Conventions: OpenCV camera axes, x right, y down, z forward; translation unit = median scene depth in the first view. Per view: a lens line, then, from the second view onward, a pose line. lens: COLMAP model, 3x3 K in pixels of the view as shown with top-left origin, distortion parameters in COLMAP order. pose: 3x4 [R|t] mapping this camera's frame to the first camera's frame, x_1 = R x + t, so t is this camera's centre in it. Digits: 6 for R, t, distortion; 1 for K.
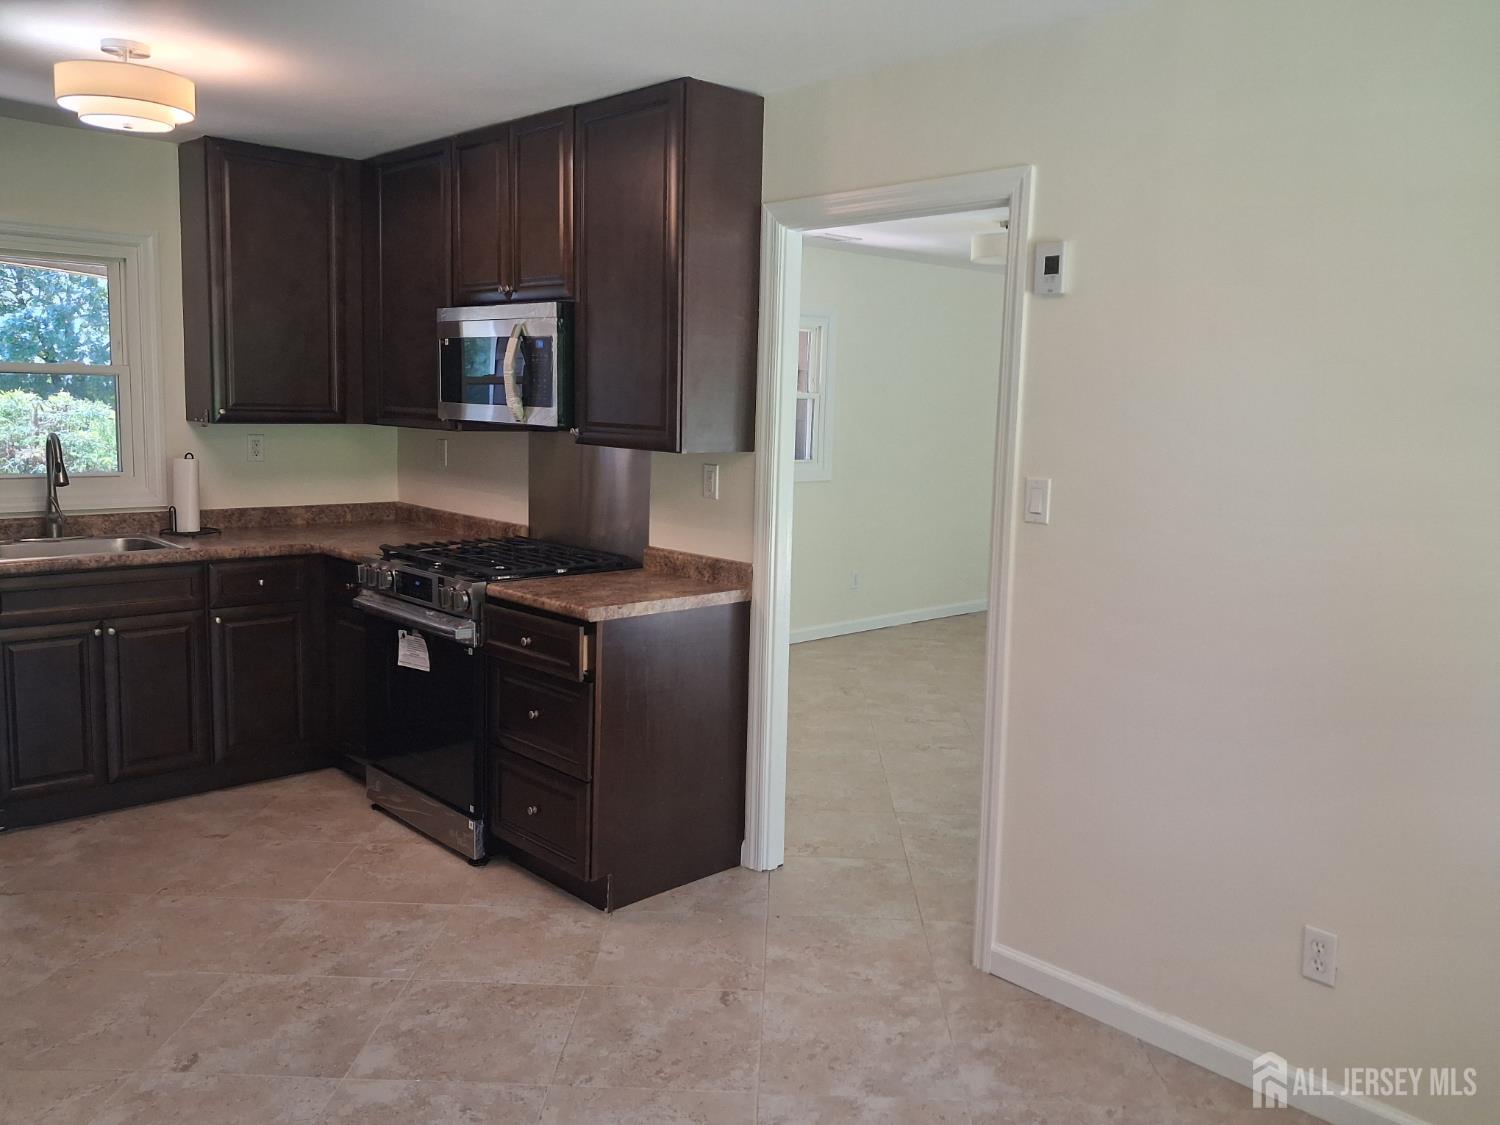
lens RADIAL K [[1190.6, 0, 751.5], [0, 1190.6, 560.1], [0, 0, 1]] dist [0.003233, 0.003298]
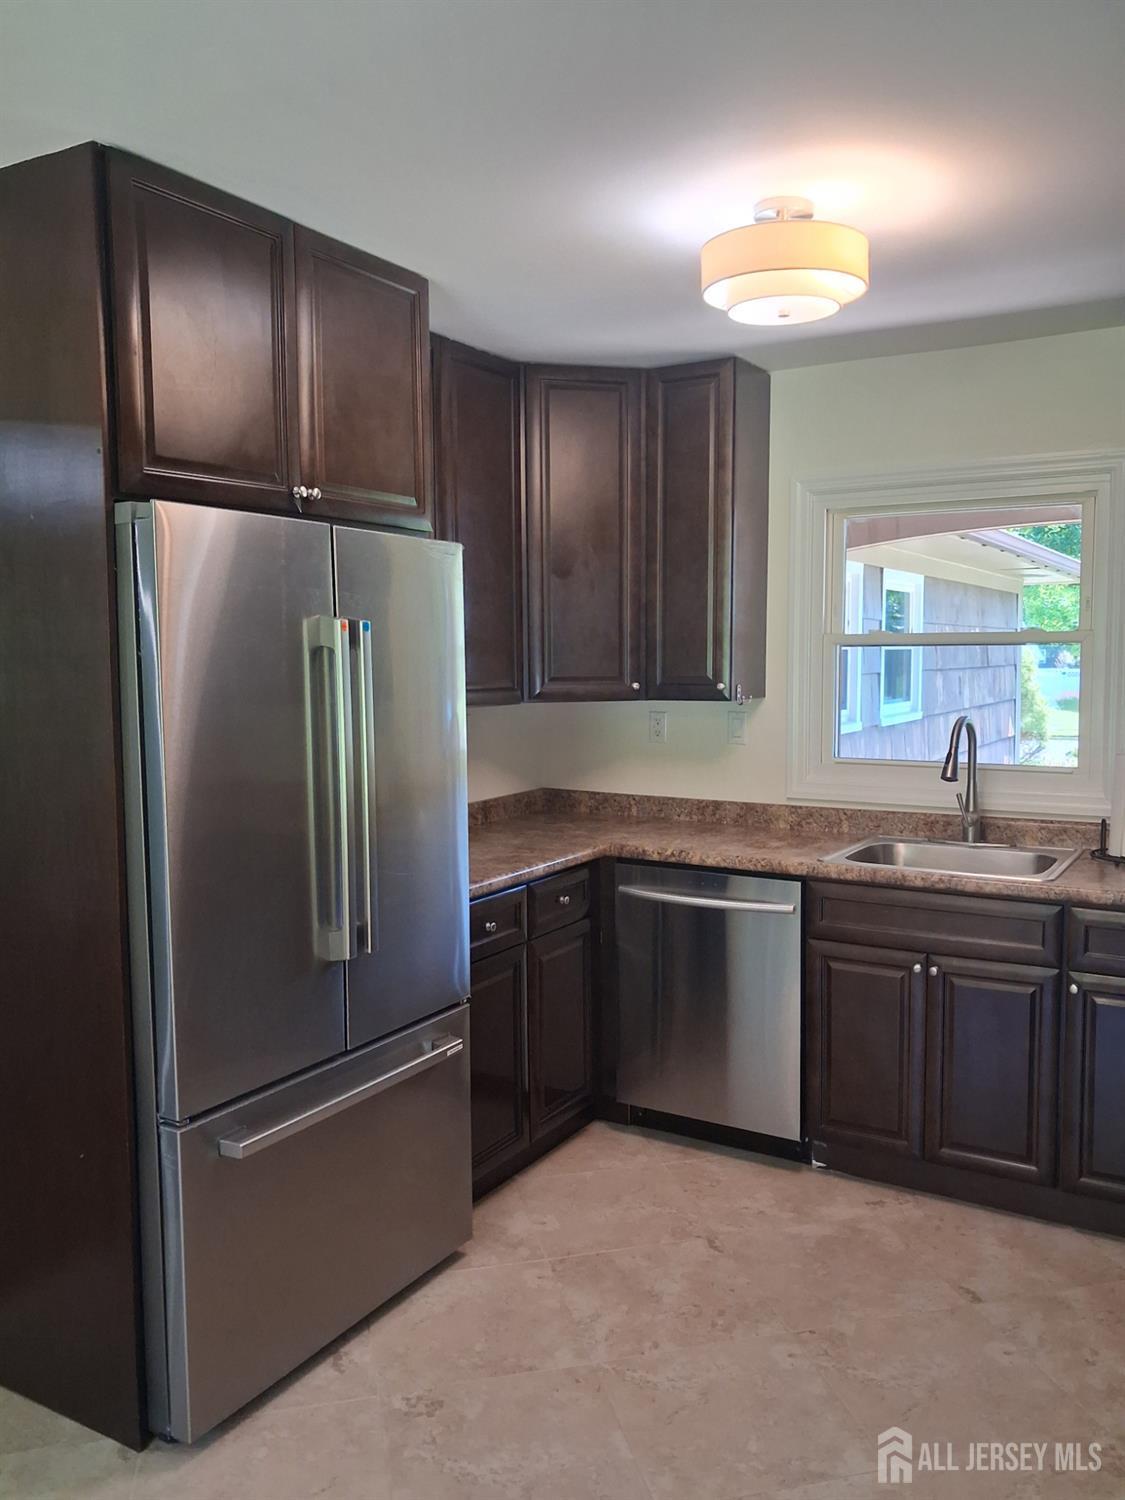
lens RADIAL K [[1190.6, 0, 564.7], [0, 1190.6, 752.3], [0, 0, 1]] dist [0.003233, 0.003298]
pose [[0.279690, 0.053506, -0.958598, 0.138873], [-0.118520, 0.992733, 0.020831, -0.070607], [0.952747, 0.107787, 0.283999, 0.532501]]
